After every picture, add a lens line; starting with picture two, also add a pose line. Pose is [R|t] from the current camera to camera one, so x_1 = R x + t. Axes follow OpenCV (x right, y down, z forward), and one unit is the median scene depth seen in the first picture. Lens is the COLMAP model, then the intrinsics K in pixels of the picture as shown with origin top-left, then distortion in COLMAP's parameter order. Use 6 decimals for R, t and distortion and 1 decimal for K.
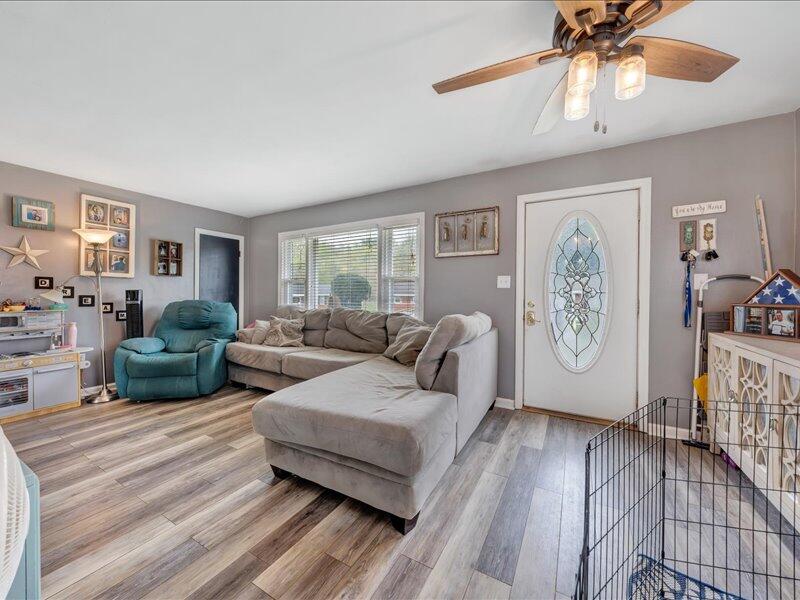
lens RADIAL K [[311.8, 0, 397.7], [0, 311.8, 297.1], [0, 0, 1]] dist [0.000313, 0.001989]
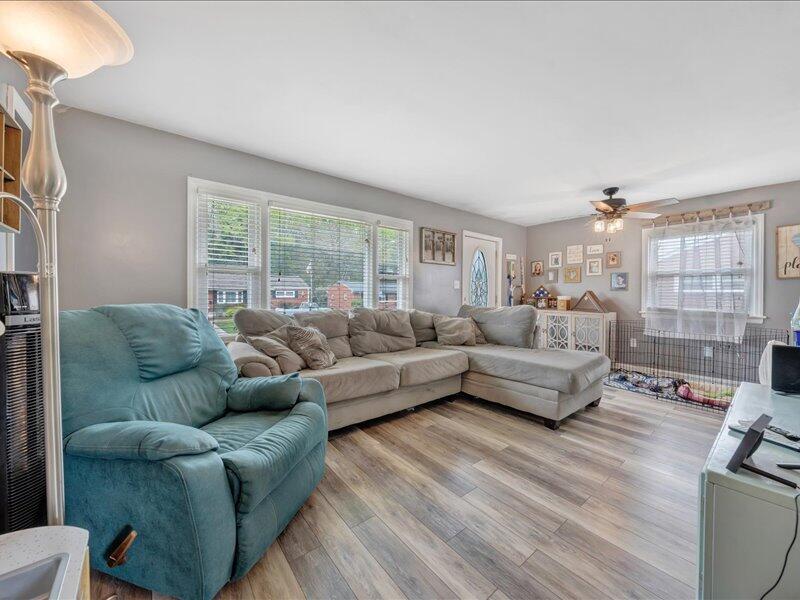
lens RADIAL K [[311.8, 0, 397.6], [0, 311.8, 296.1], [0, 0, 1]] dist [0.000313, 0.001989]
pose [[0.354482, -0.011854, 0.934988, -1.538816], [-0.002669, 0.999903, 0.013689, -0.014388], [-0.935059, -0.007348, 0.354416, 0.951432]]
